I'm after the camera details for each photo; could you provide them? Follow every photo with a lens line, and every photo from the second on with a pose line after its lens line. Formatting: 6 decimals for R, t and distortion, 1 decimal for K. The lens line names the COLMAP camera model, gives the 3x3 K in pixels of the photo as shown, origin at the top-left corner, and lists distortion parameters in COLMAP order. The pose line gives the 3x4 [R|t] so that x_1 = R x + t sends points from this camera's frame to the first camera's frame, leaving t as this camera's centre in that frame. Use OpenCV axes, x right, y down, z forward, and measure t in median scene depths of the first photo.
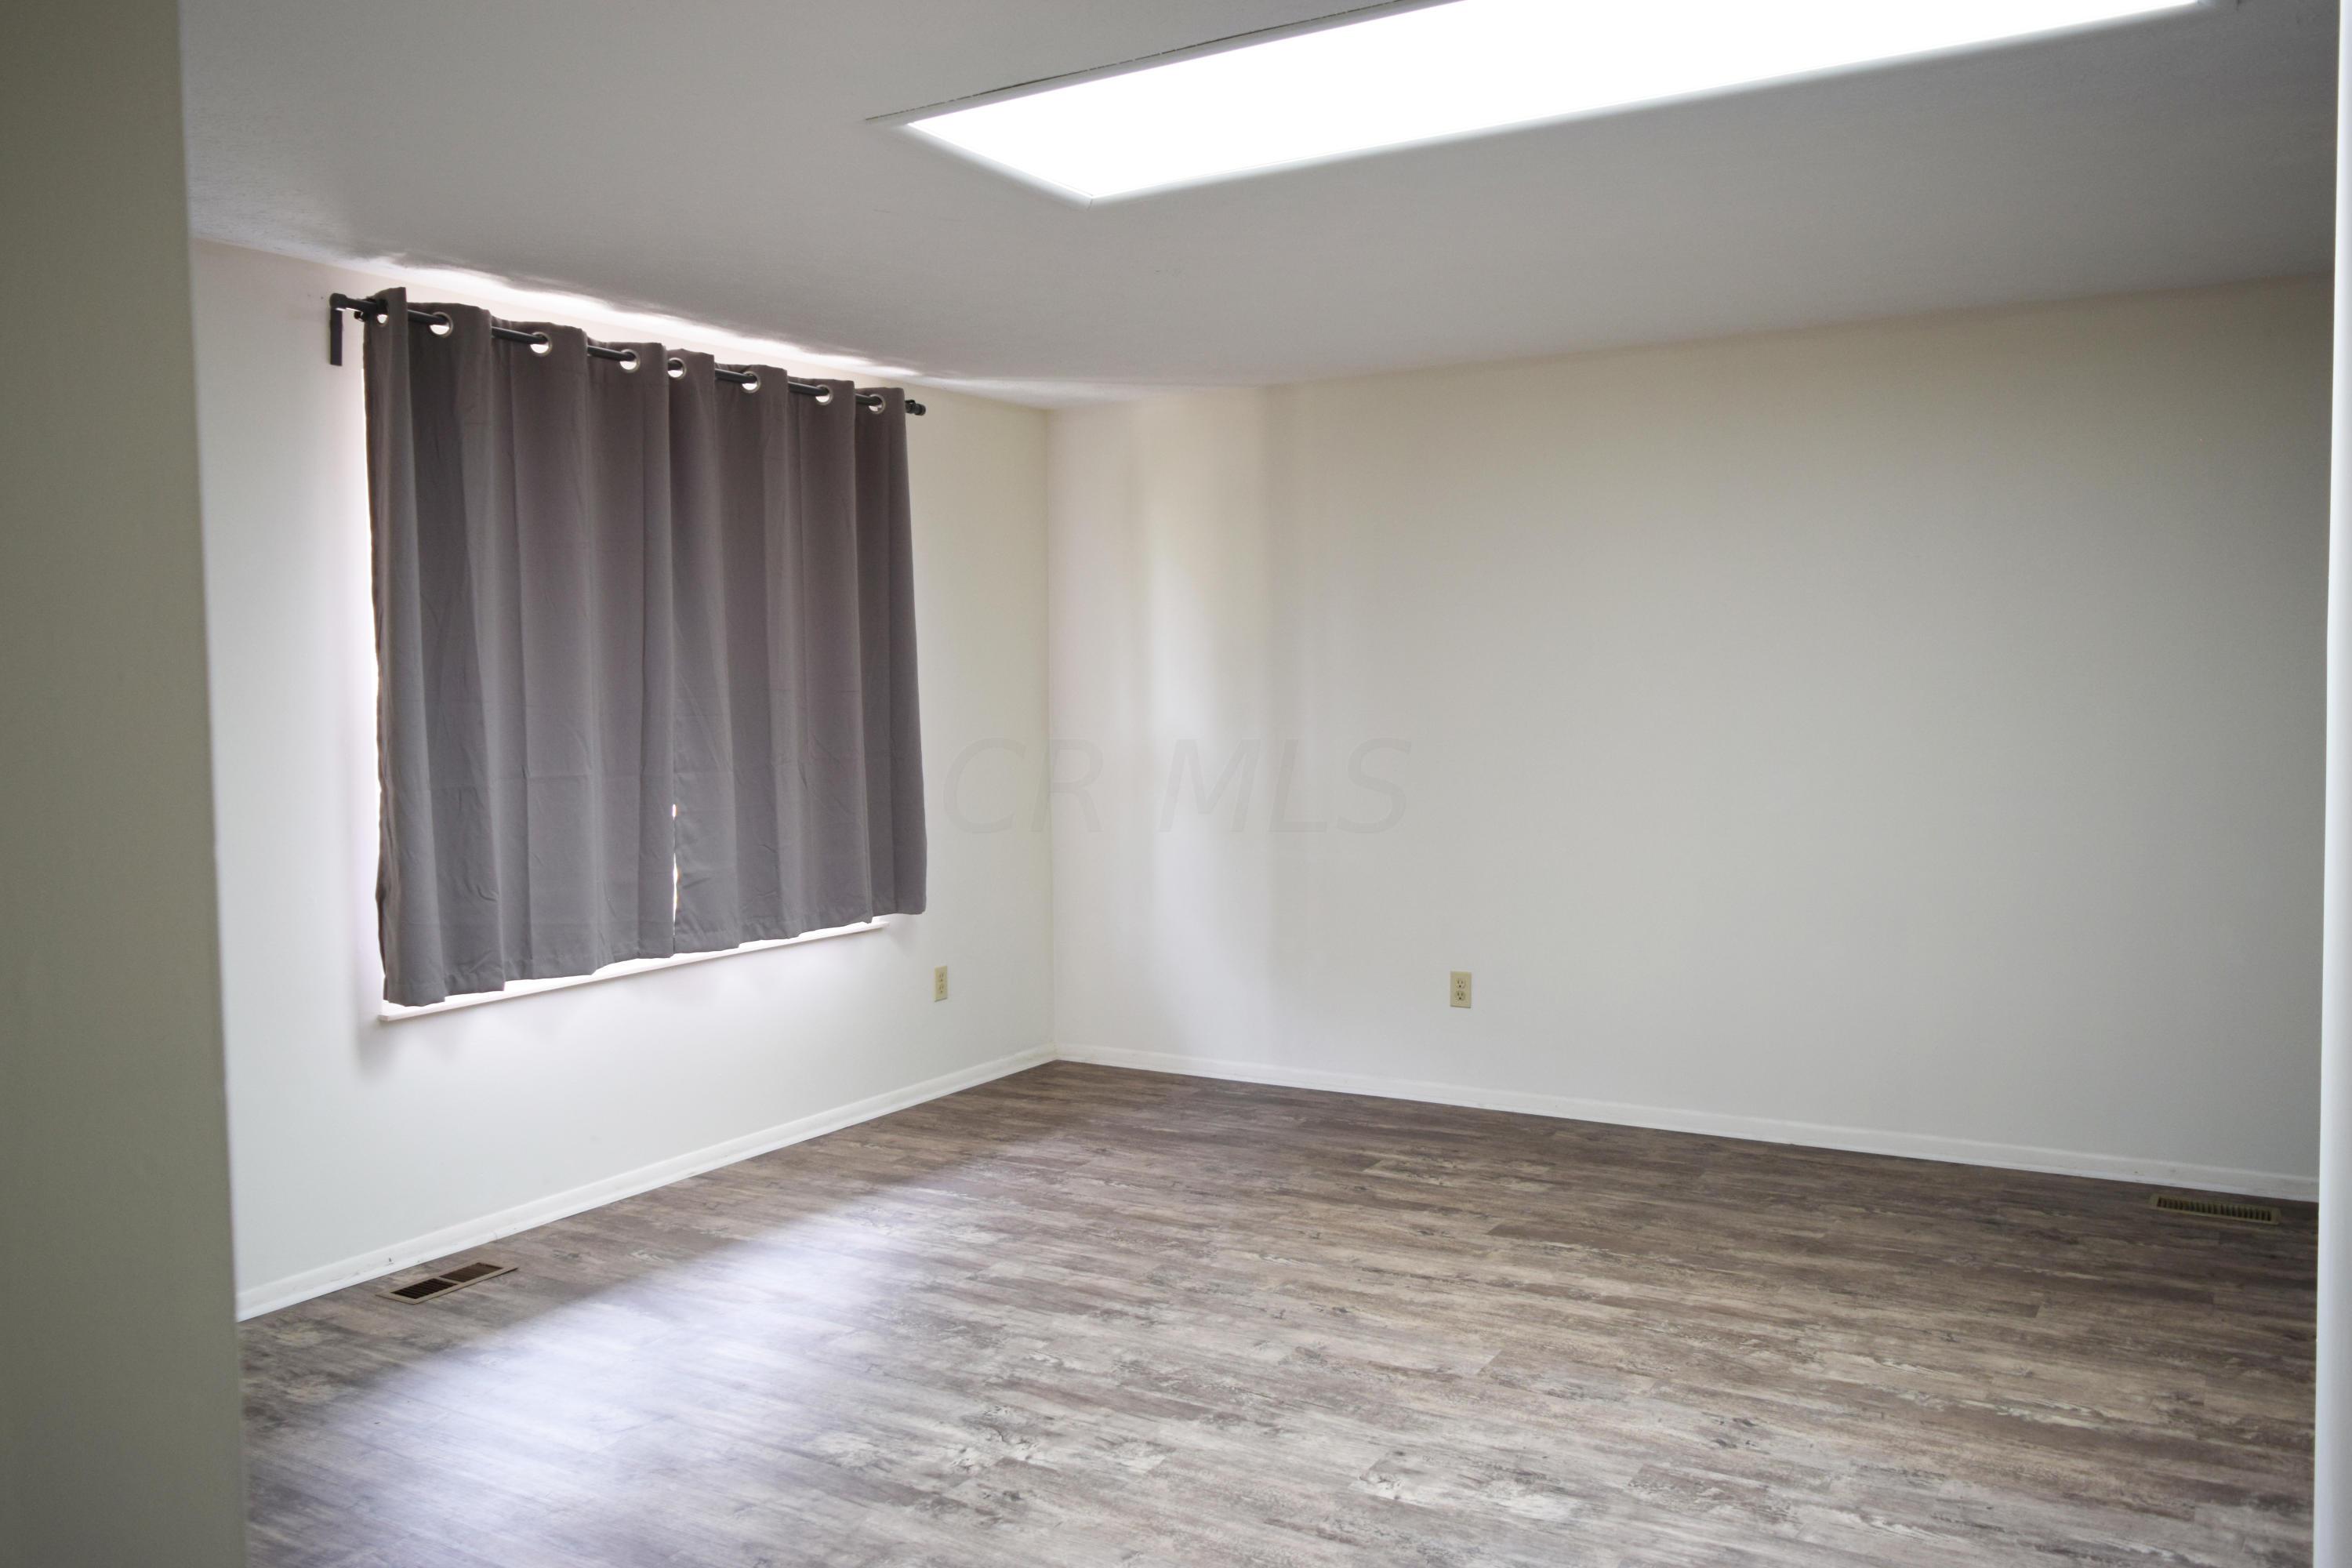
lens RADIAL K [[1829.2, 0, 1172.0], [0, 1829.2, 784.8], [0, 0, 1]] dist [-0.017456, 0.012111]
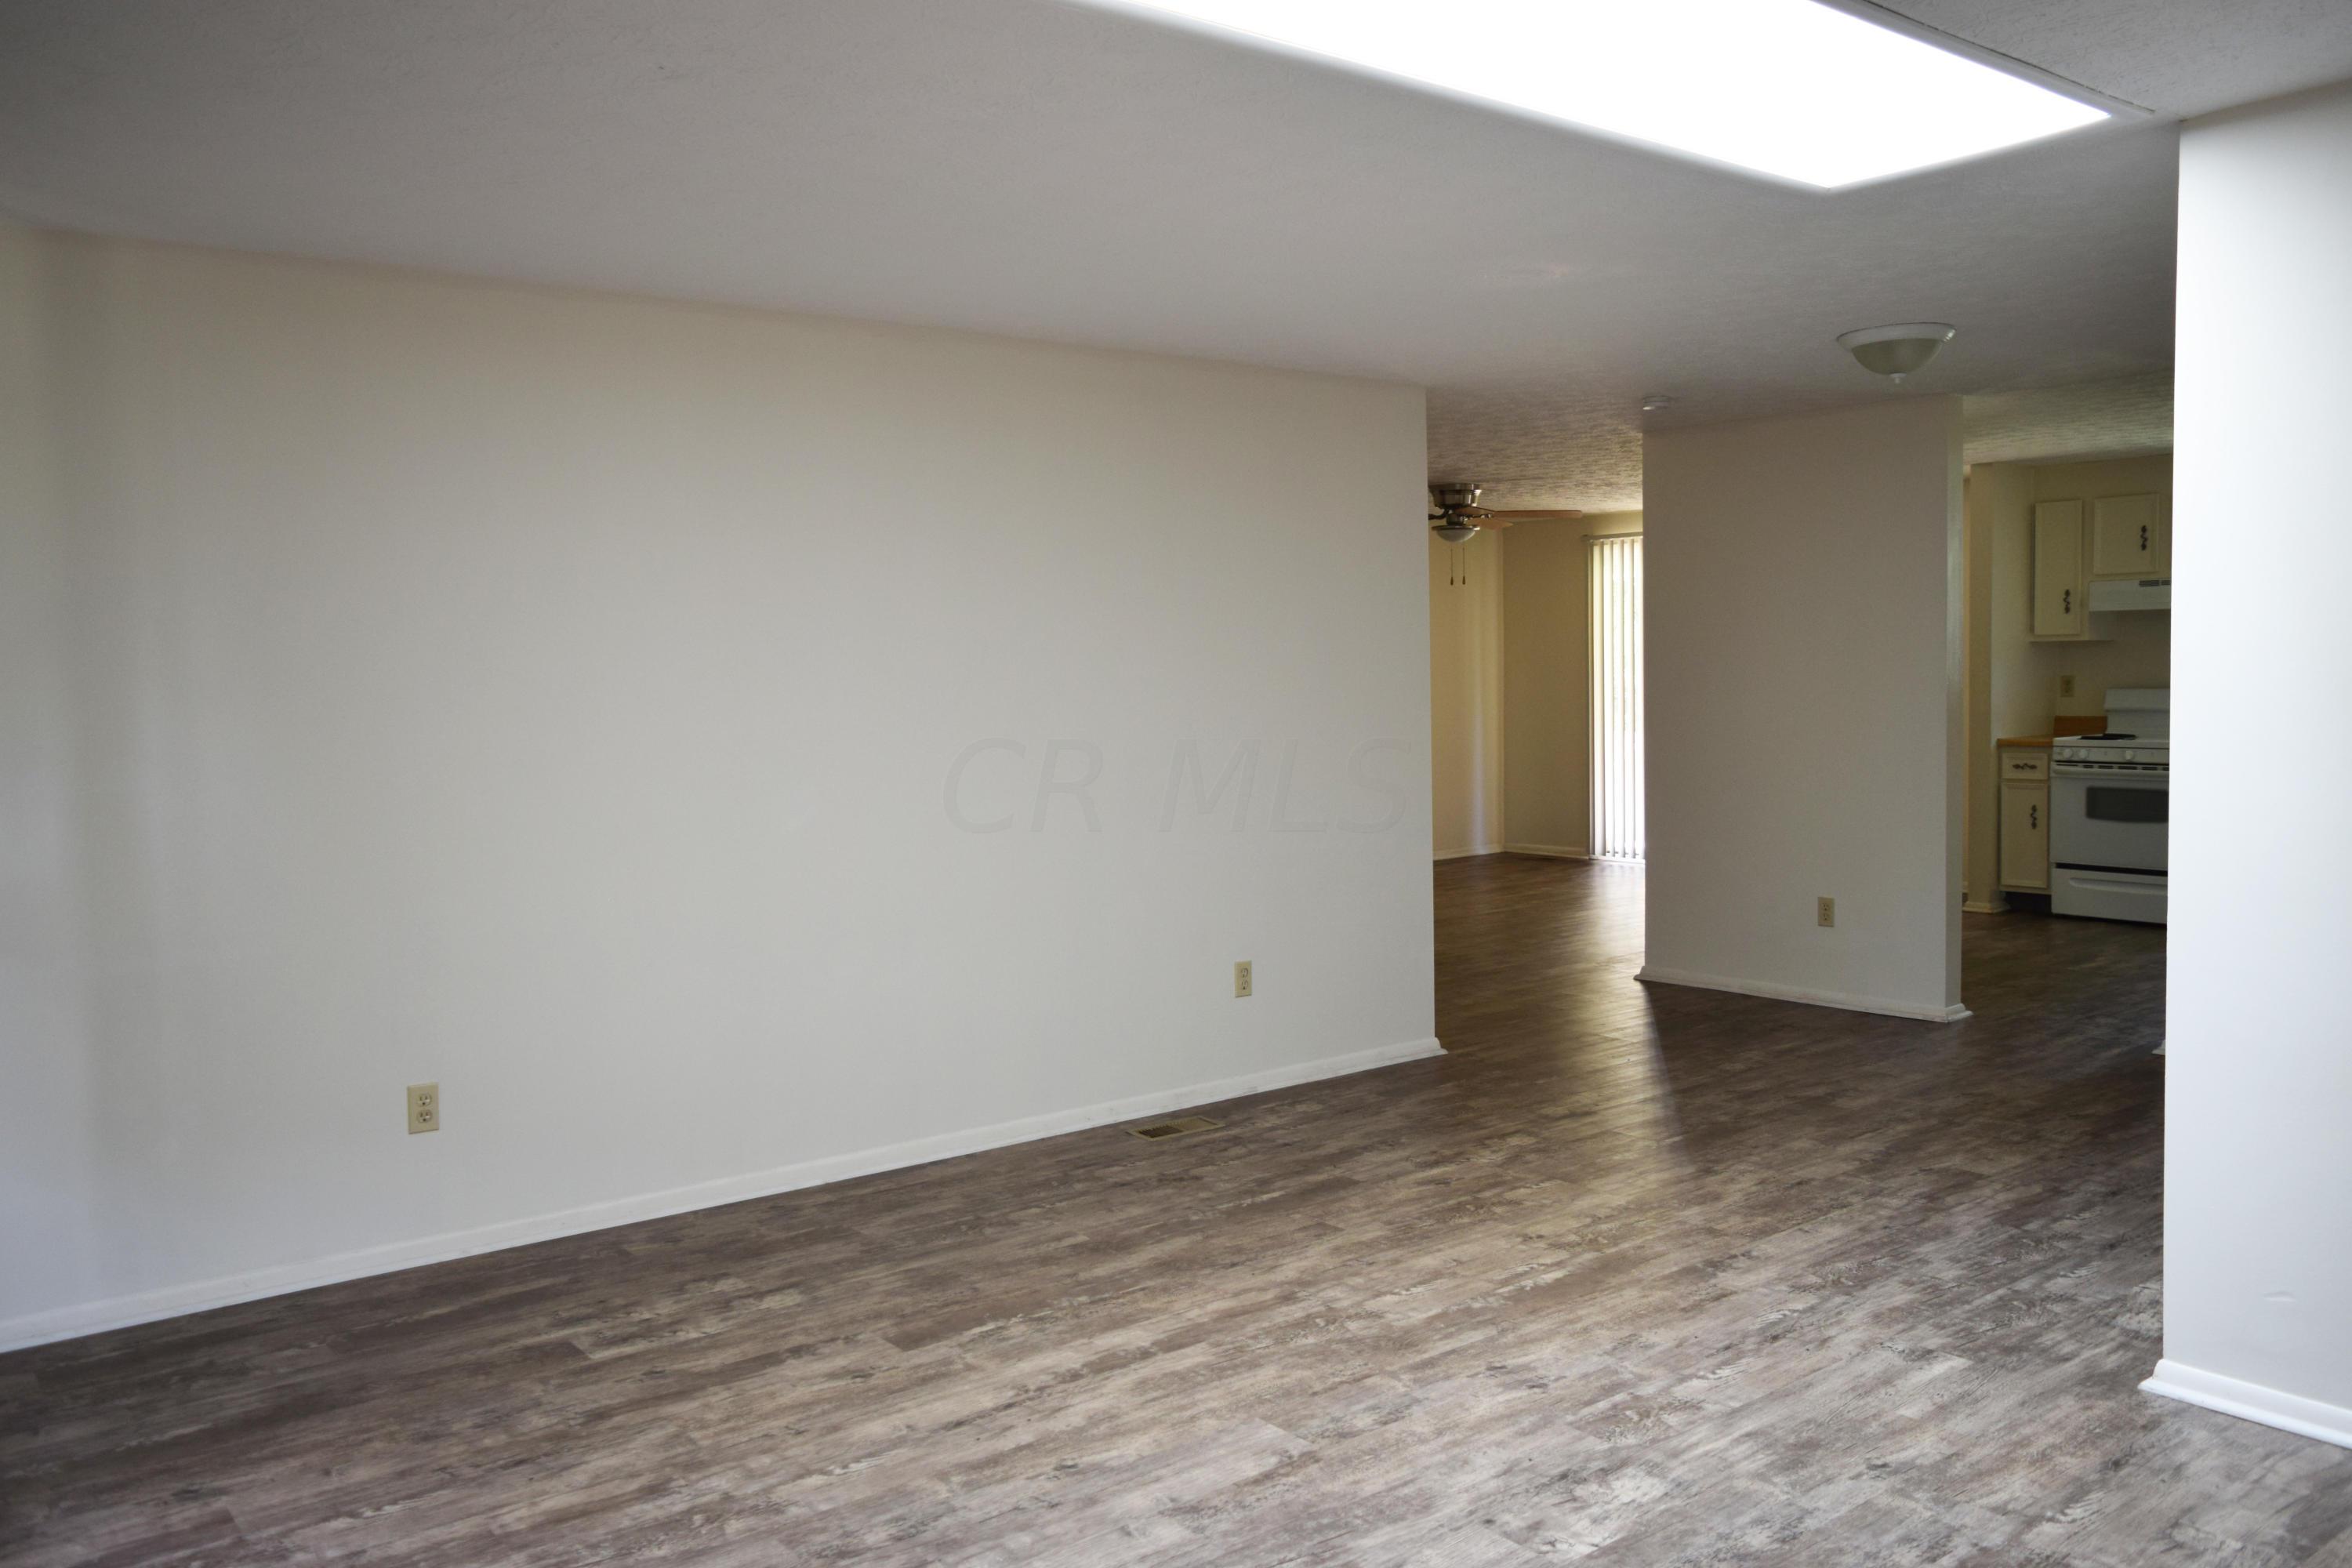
lens RADIAL K [[1829.2, 0, 1169.3], [0, 1829.2, 786.8], [0, 0, 1]] dist [-0.017456, 0.012111]
pose [[0.347429, -0.050227, 0.936360, -0.674245], [0.064651, 0.997471, 0.029517, -0.032641], [-0.935475, 0.050282, 0.349798, 0.715124]]
